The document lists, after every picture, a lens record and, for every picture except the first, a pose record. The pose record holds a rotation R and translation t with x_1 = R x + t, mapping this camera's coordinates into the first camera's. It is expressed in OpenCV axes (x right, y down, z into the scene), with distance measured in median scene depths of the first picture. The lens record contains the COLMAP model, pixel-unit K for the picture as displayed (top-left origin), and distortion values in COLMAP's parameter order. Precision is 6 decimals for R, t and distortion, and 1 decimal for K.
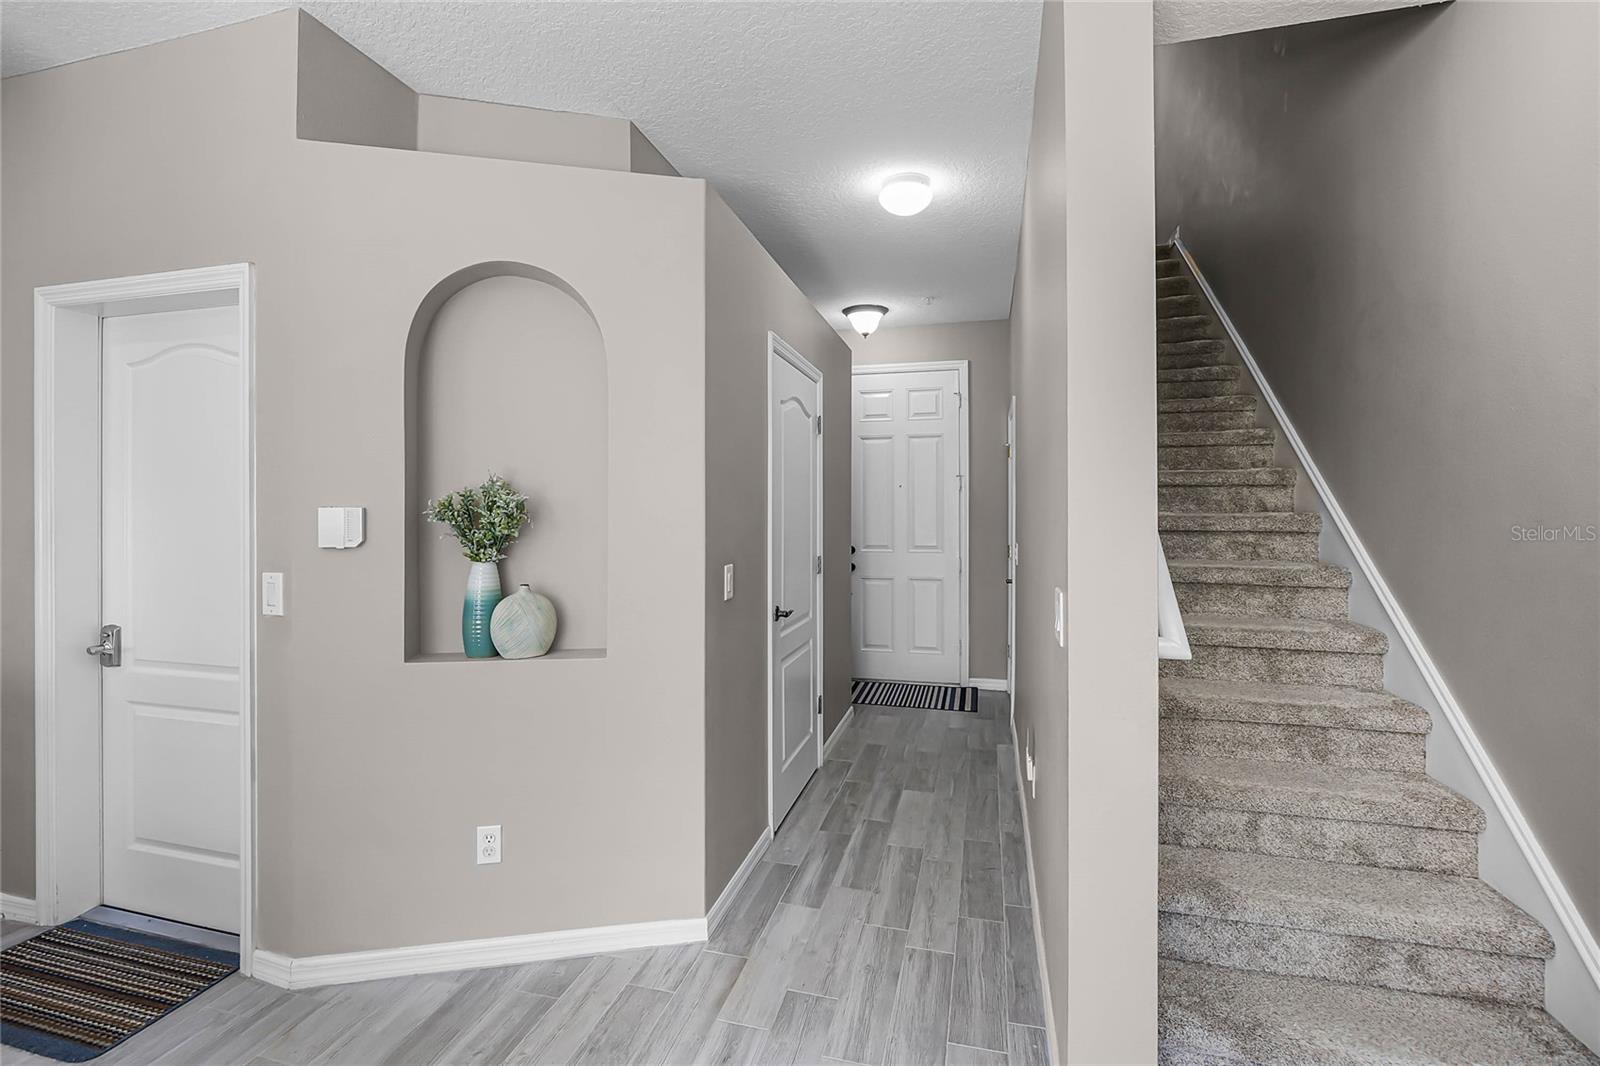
lens RADIAL K [[710.4, 0, 801.4], [0, 710.4, 517.5], [0, 0, 1]] dist [-0.013225, -0.000129]
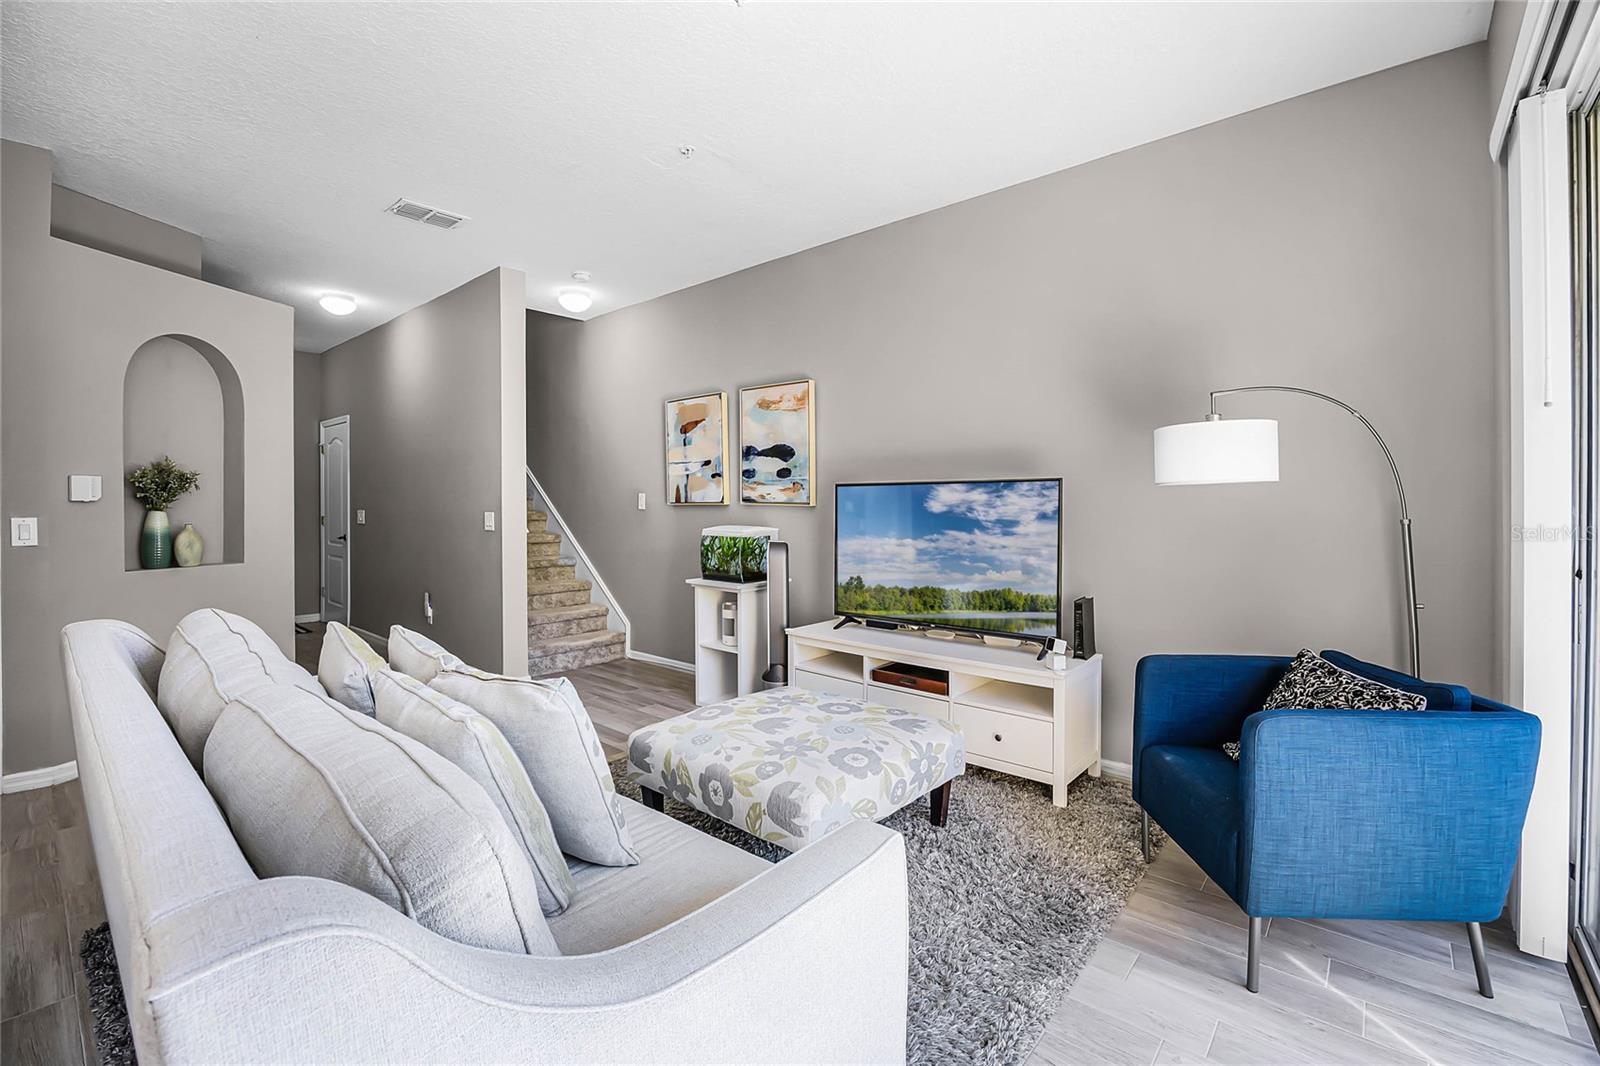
lens RADIAL K [[710.4, 0, 802.3], [0, 710.4, 501.9], [0, 0, 1]] dist [-0.013225, -0.000129]
pose [[0.431801, 0.002388, 0.901966, -1.384835], [0.001775, 0.999992, -0.003497, 0.053319], [-0.901967, 0.003111, 0.431793, -1.149694]]
